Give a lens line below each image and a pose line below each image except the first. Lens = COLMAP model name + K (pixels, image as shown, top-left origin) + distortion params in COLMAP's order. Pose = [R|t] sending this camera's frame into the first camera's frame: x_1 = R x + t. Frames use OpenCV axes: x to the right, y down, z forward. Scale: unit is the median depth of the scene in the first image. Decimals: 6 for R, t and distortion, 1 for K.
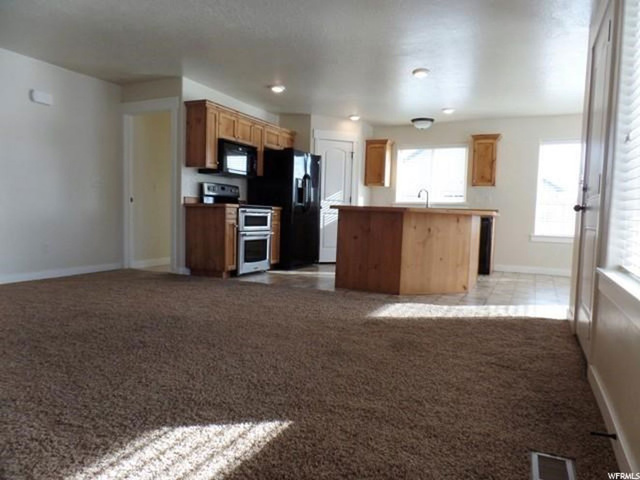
lens RADIAL K [[436.6, 0, 318.4], [0, 436.6, 237.7], [0, 0, 1]] dist [-0.002874, -0.001293]
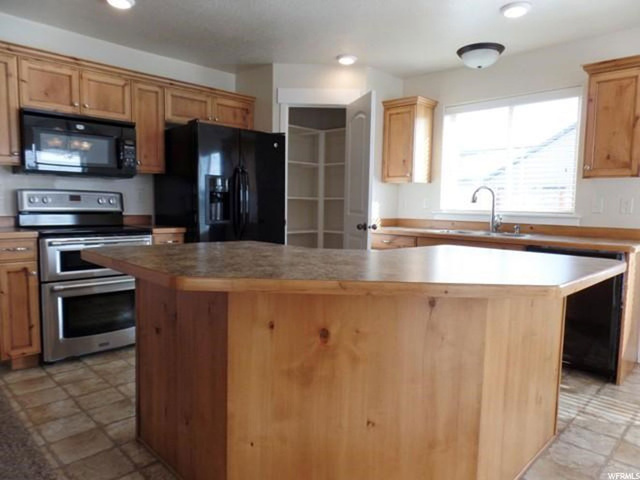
lens RADIAL K [[436.6, 0, 319.8], [0, 436.6, 240.2], [0, 0, 1]] dist [-0.002874, -0.001293]
pose [[0.946700, 0.013917, -0.321817, 0.251079], [-0.006012, 0.999656, 0.025547, -0.066420], [0.322061, -0.022251, 0.946457, 0.502088]]
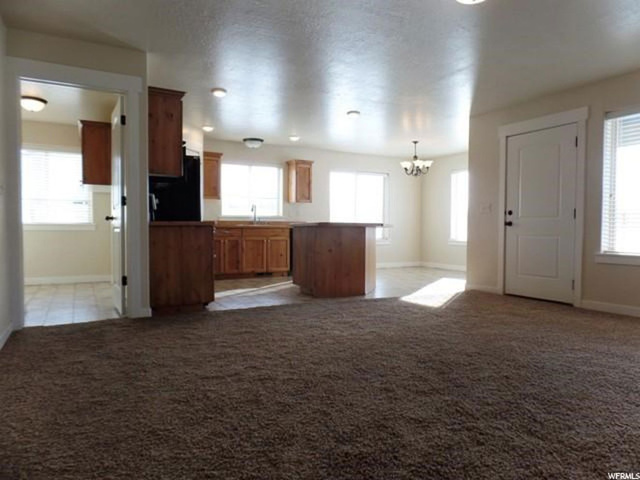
lens RADIAL K [[436.6, 0, 322.6], [0, 436.6, 241.6], [0, 0, 1]] dist [-0.002874, -0.001293]
pose [[0.576515, -0.052914, 0.815371, -0.612058], [0.058168, 0.998027, 0.023640, -0.036429], [-0.815013, 0.033800, 0.578456, 0.266830]]
